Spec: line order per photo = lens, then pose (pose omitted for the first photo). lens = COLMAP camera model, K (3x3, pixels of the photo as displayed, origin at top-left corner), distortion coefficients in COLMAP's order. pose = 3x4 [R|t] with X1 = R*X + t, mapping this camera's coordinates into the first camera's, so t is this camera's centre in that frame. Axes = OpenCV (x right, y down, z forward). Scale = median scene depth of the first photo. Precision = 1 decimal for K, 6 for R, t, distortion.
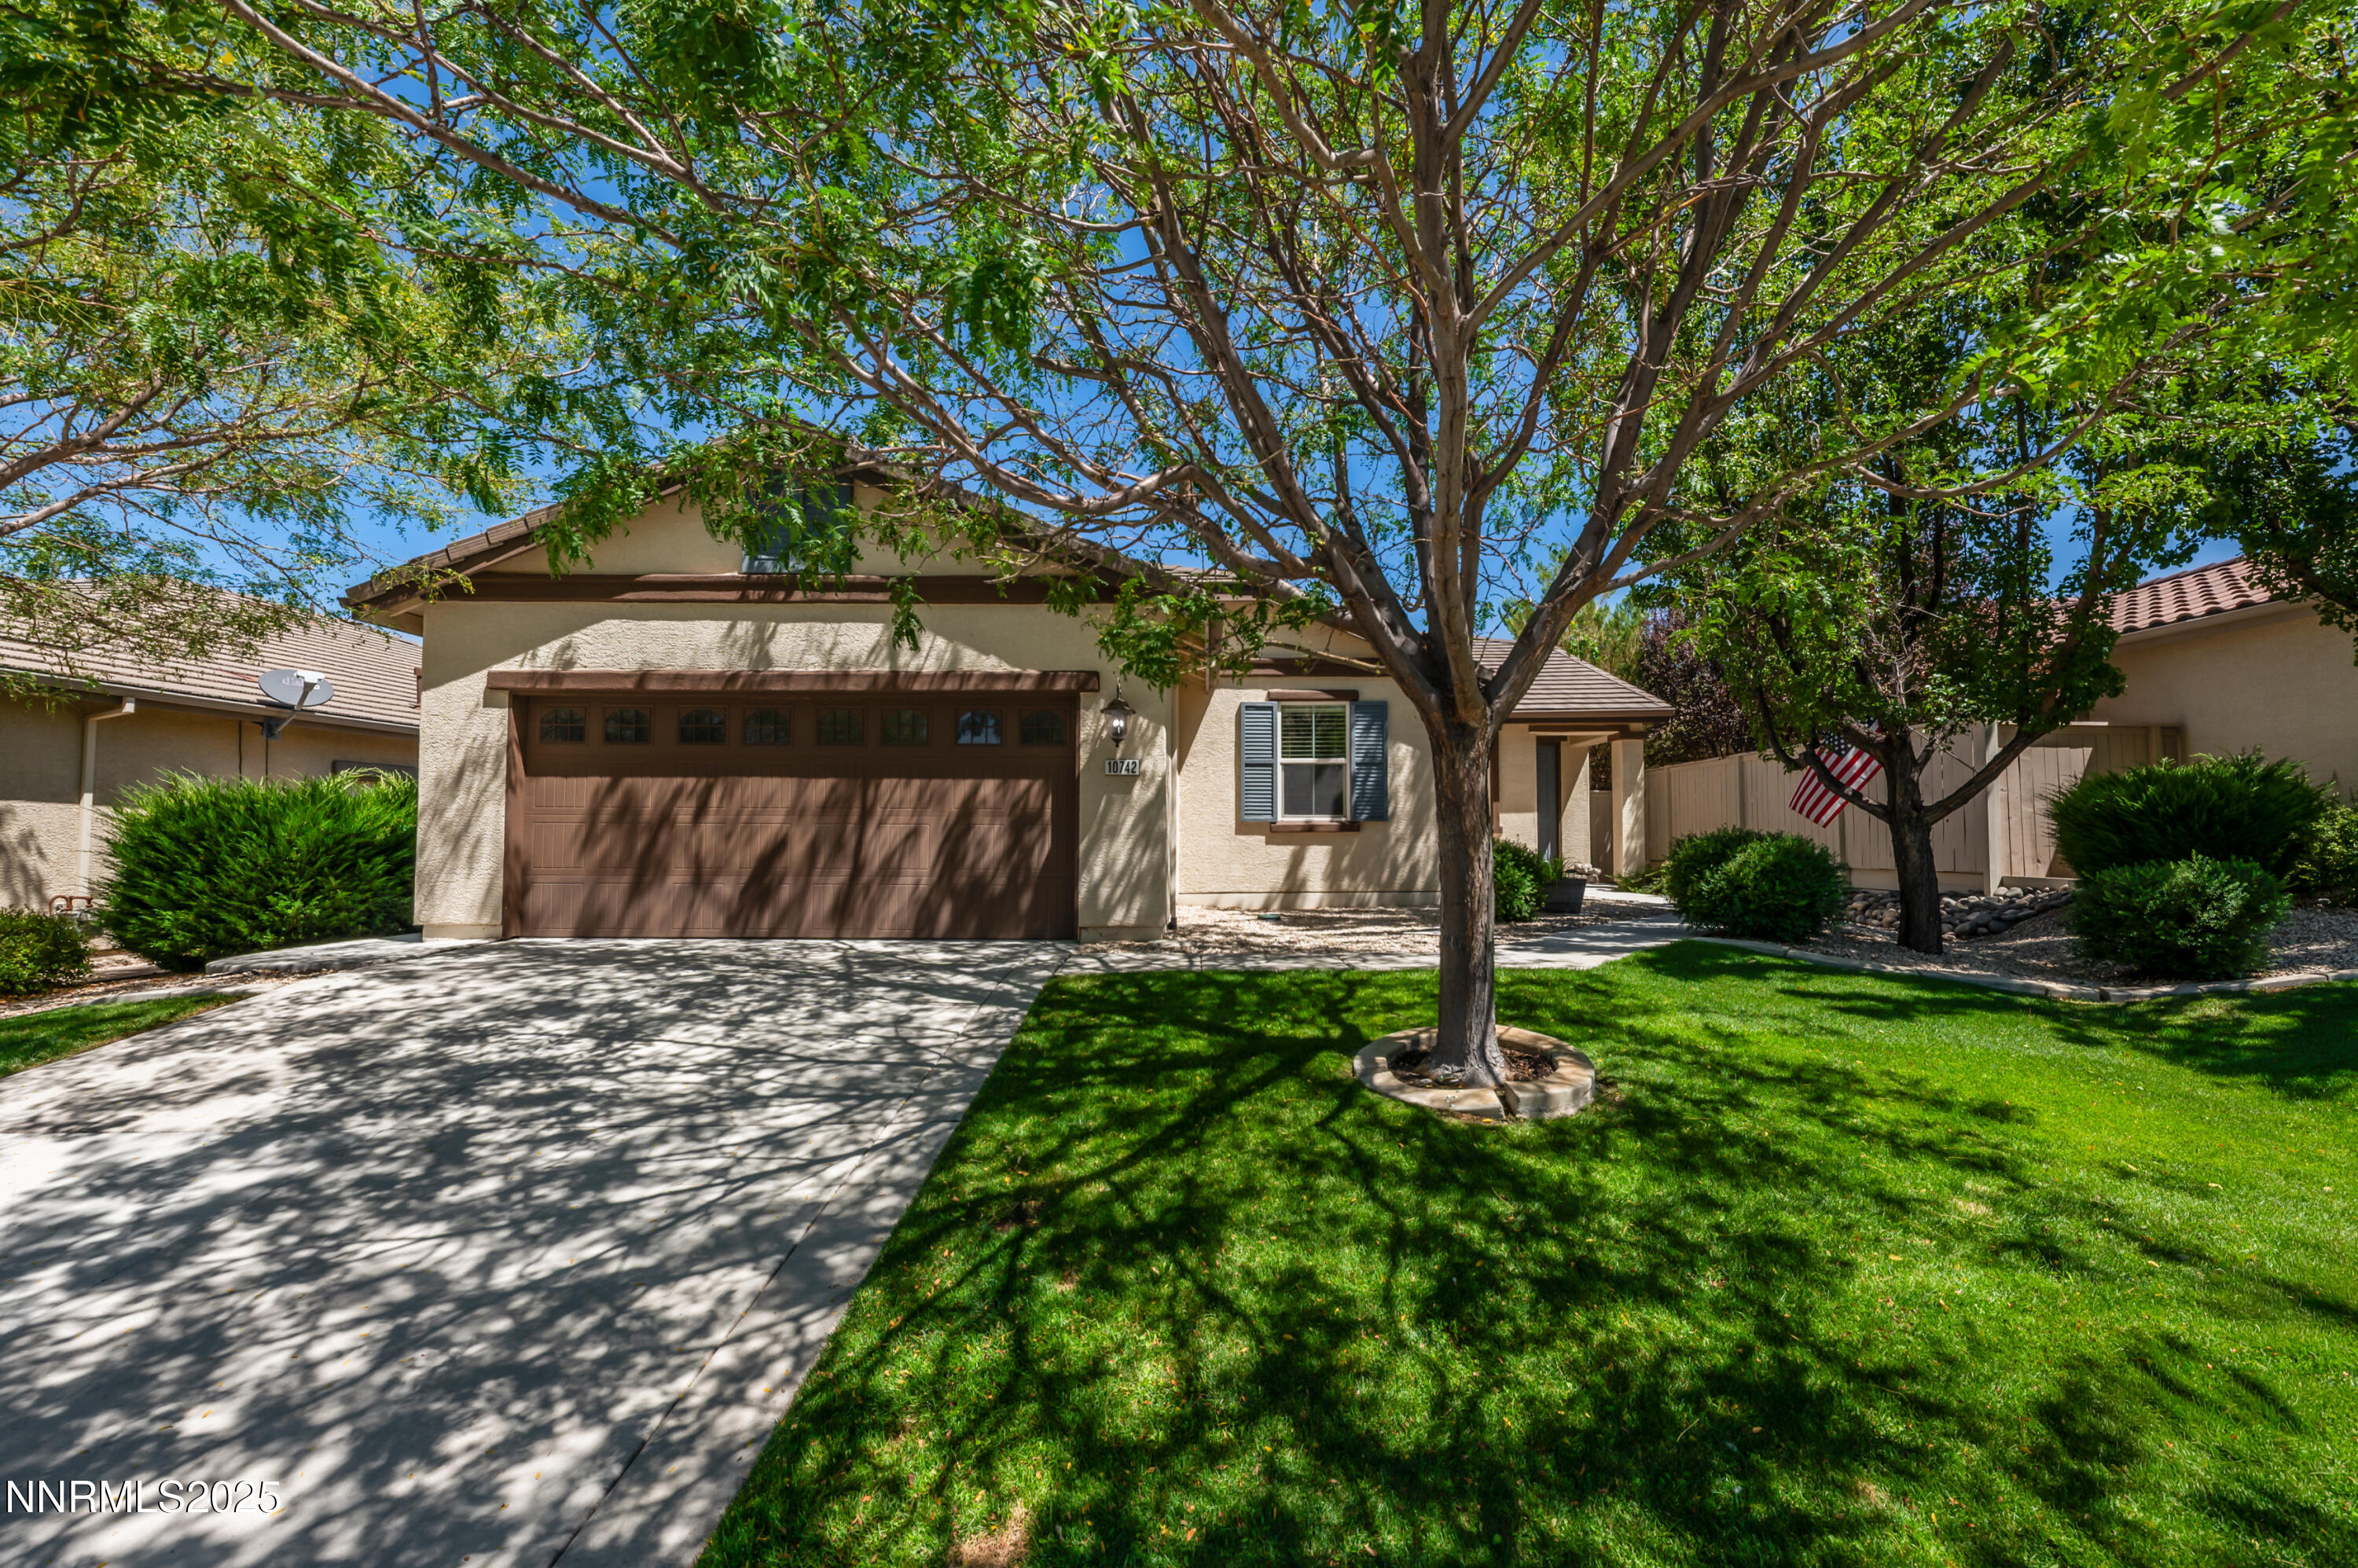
lens RADIAL K [[1057.3, 0, 1179.0], [0, 1057.3, 784.0], [0, 0, 1]] dist [0.000465, 0.000059]
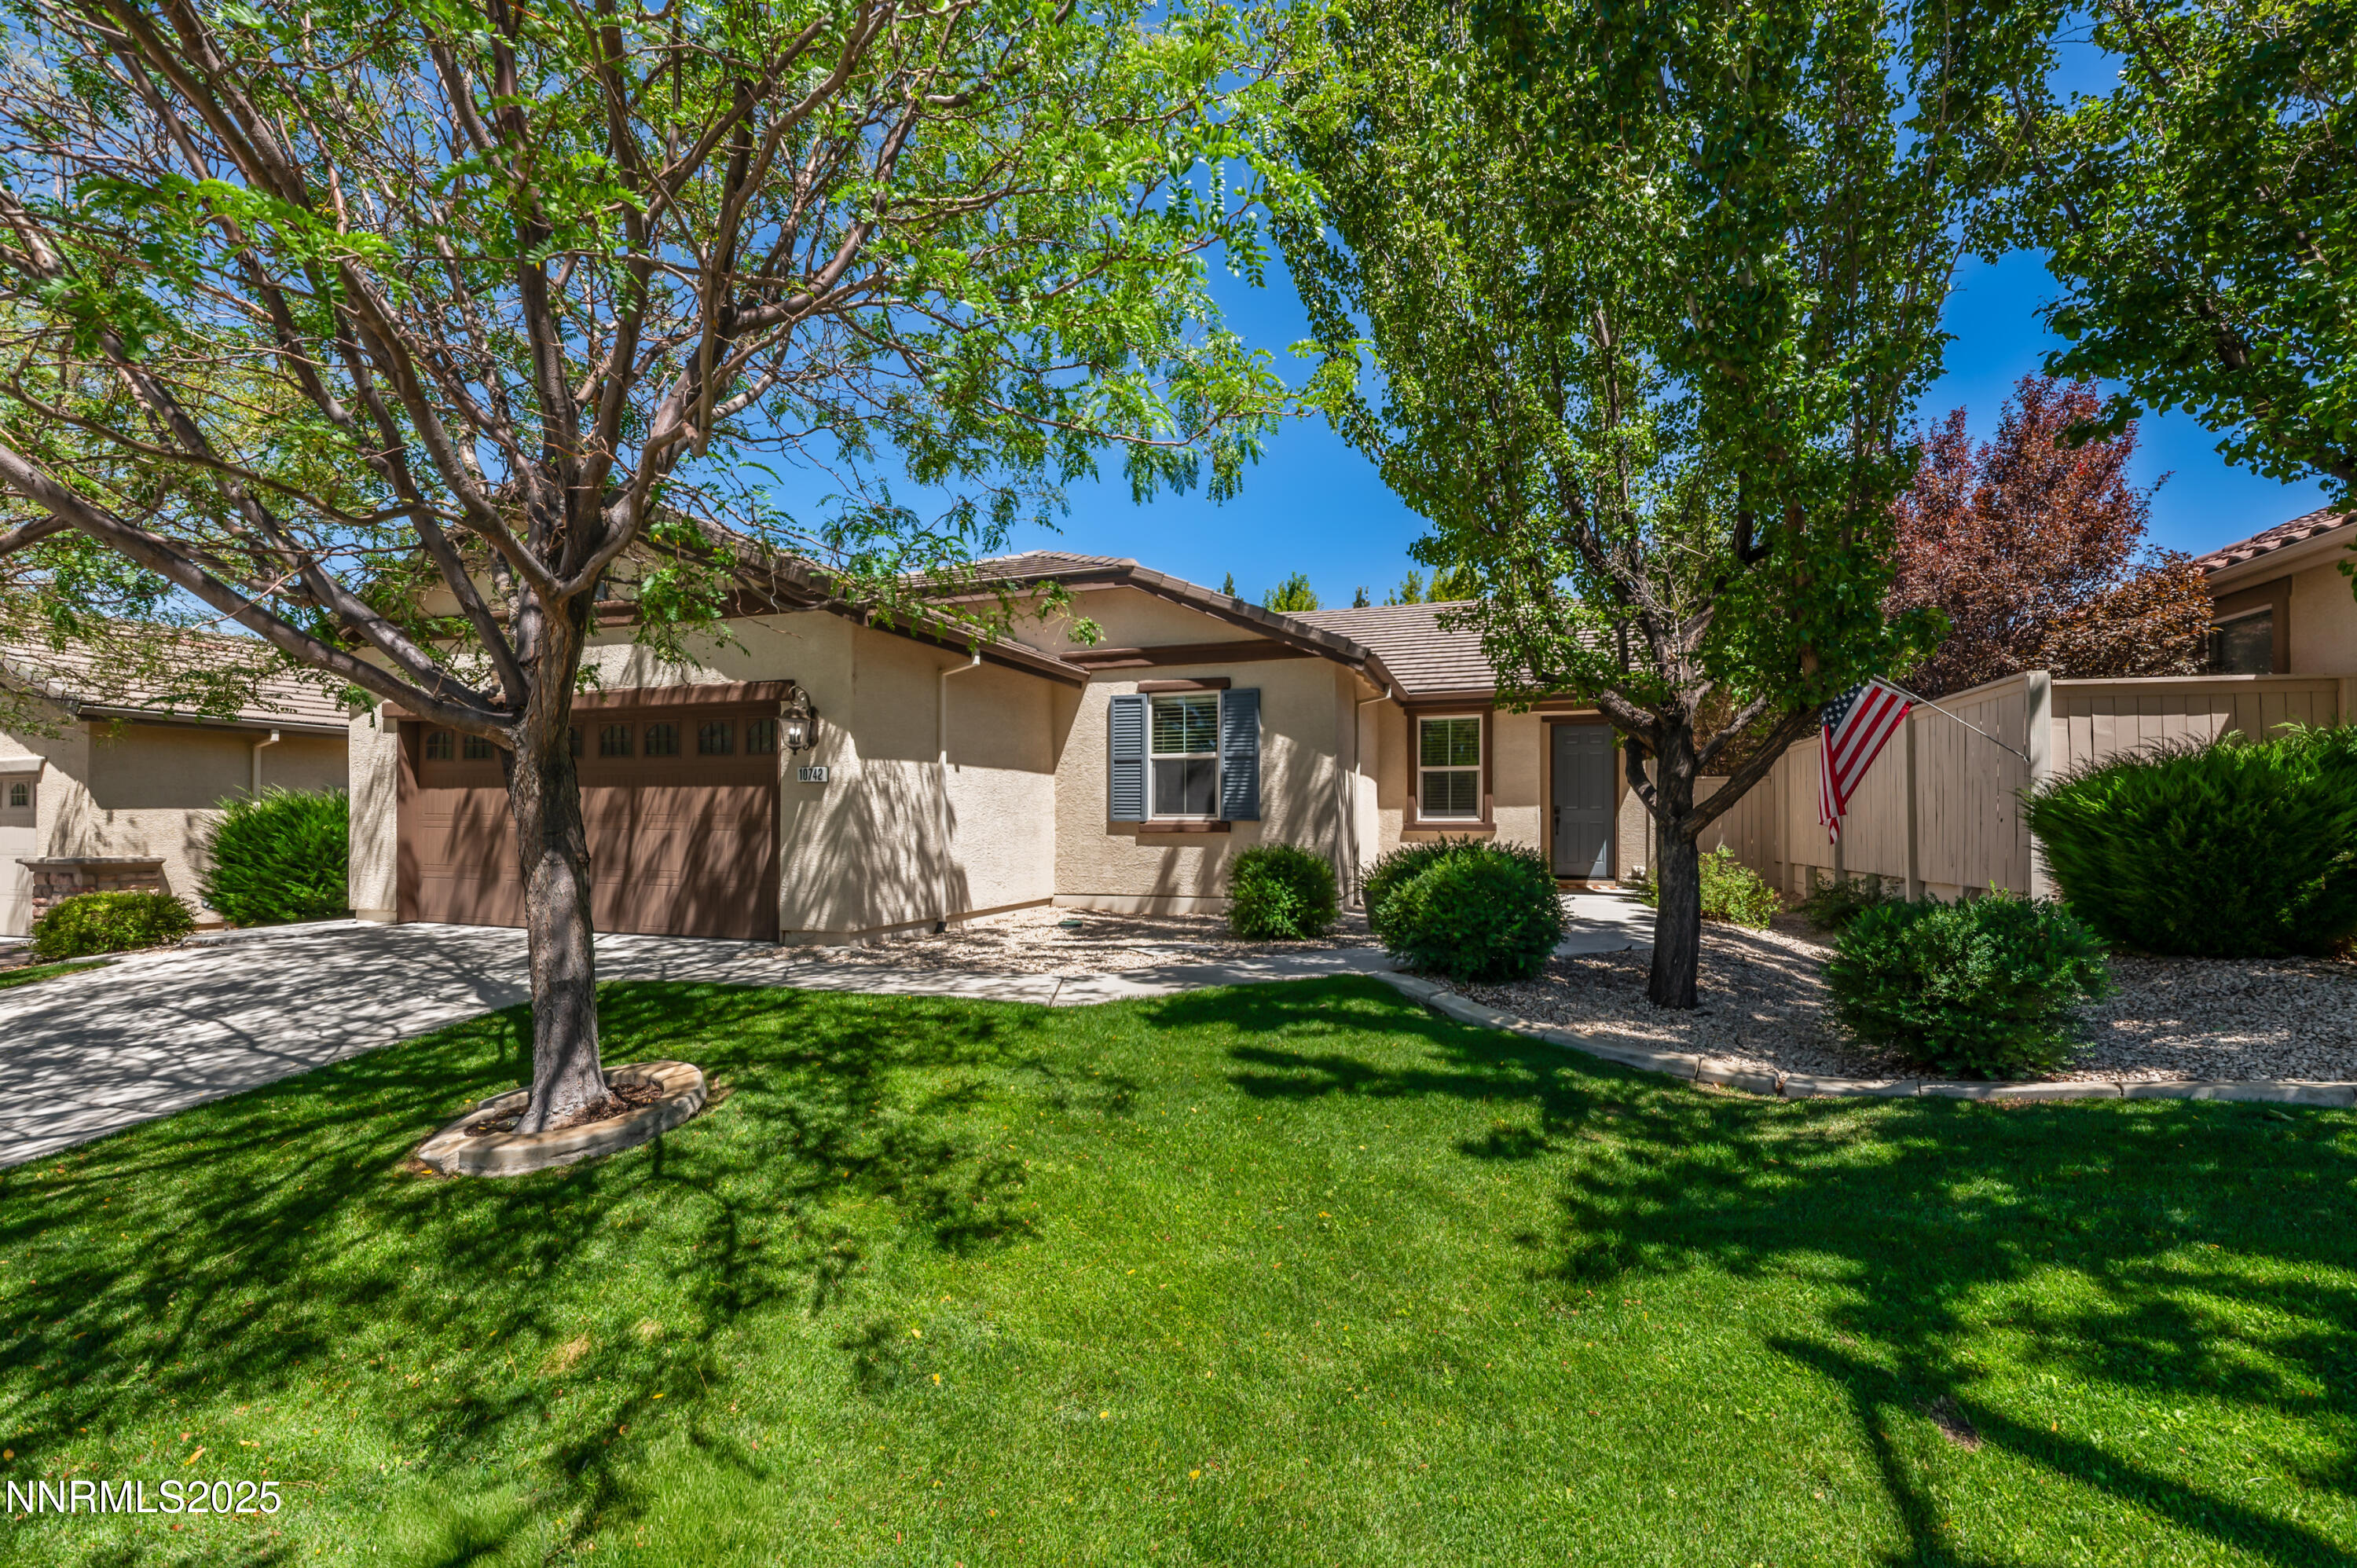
lens RADIAL K [[1056.8, 0, 1178.5], [0, 1056.8, 784.0], [0, 0, 1]] dist [0.000465, 0.000059]
pose [[0.935654, -0.011610, -0.352729, 0.618919], [0.017471, 0.999757, 0.013437, -0.013388], [0.352487, -0.018735, 0.935629, 0.176849]]
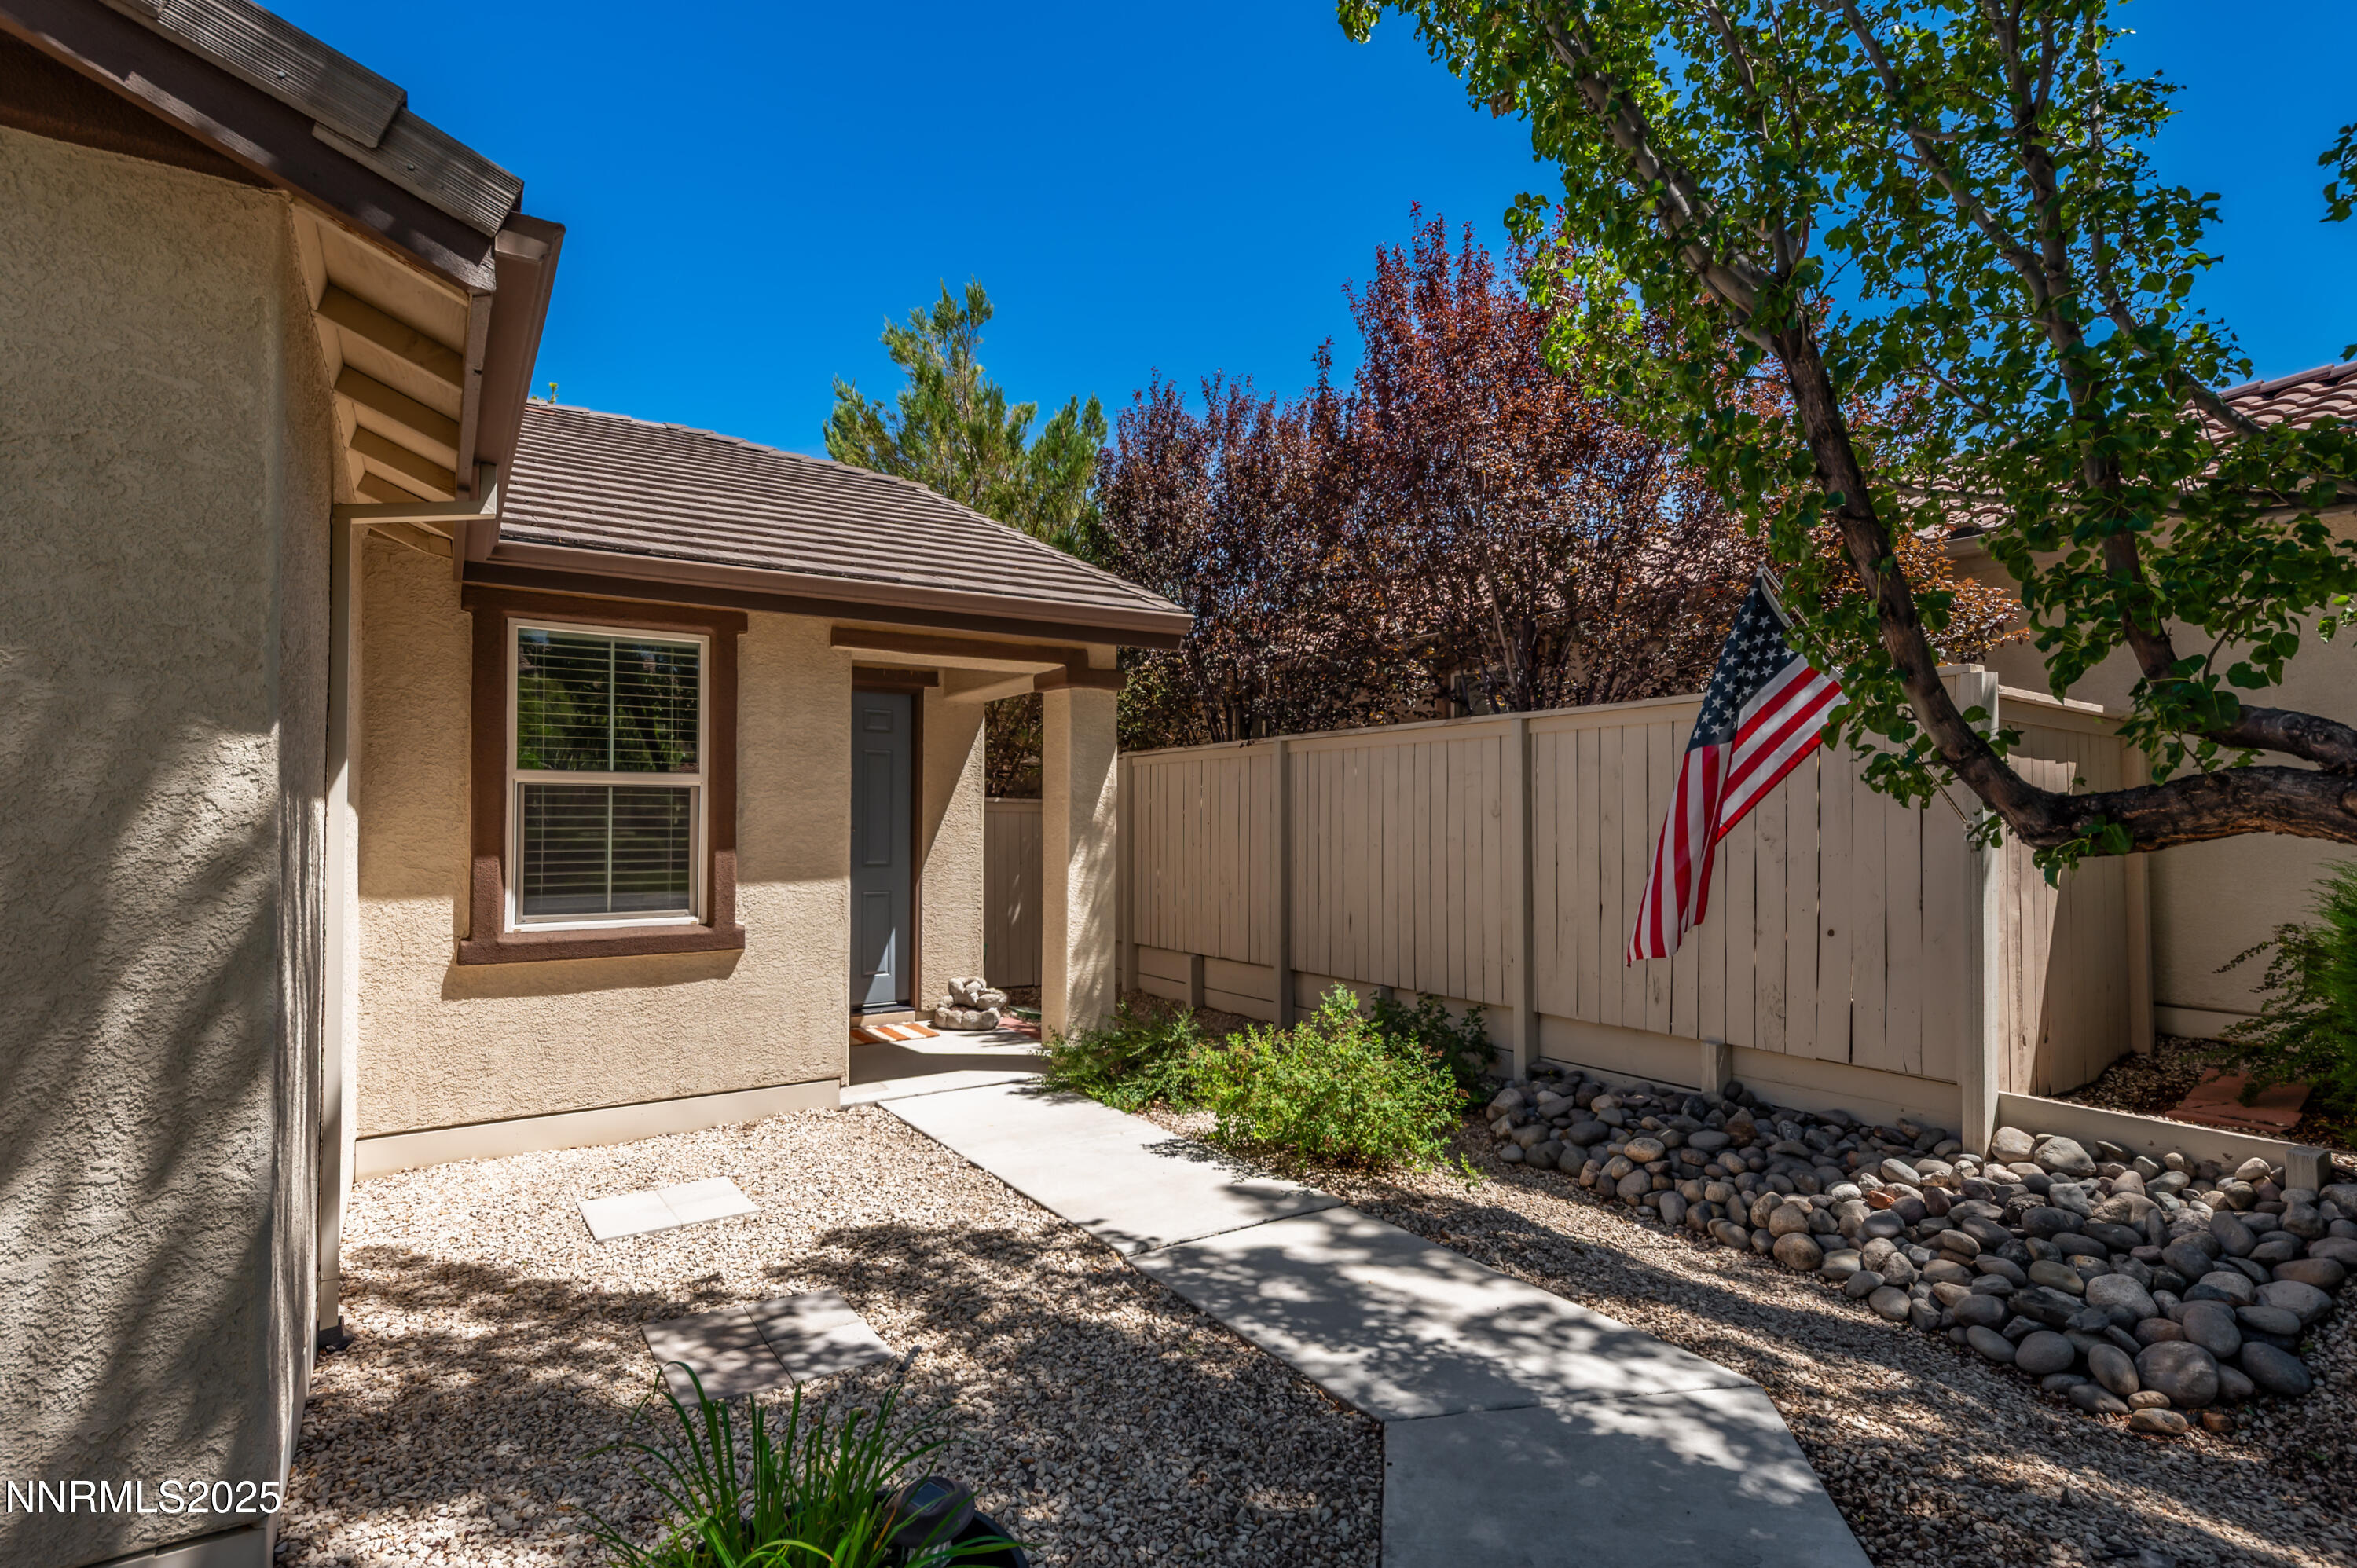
lens RADIAL K [[1157.1, 0, 1178.5], [0, 1157.1, 784.0], [0, 0, 1]] dist [-0.000256, -0.000039]
pose [[0.852485, 0.013858, 0.522568, 0.393620], [-0.024137, 0.999626, 0.012866, -0.019711], [-0.522194, -0.023581, 0.852500, 1.055316]]
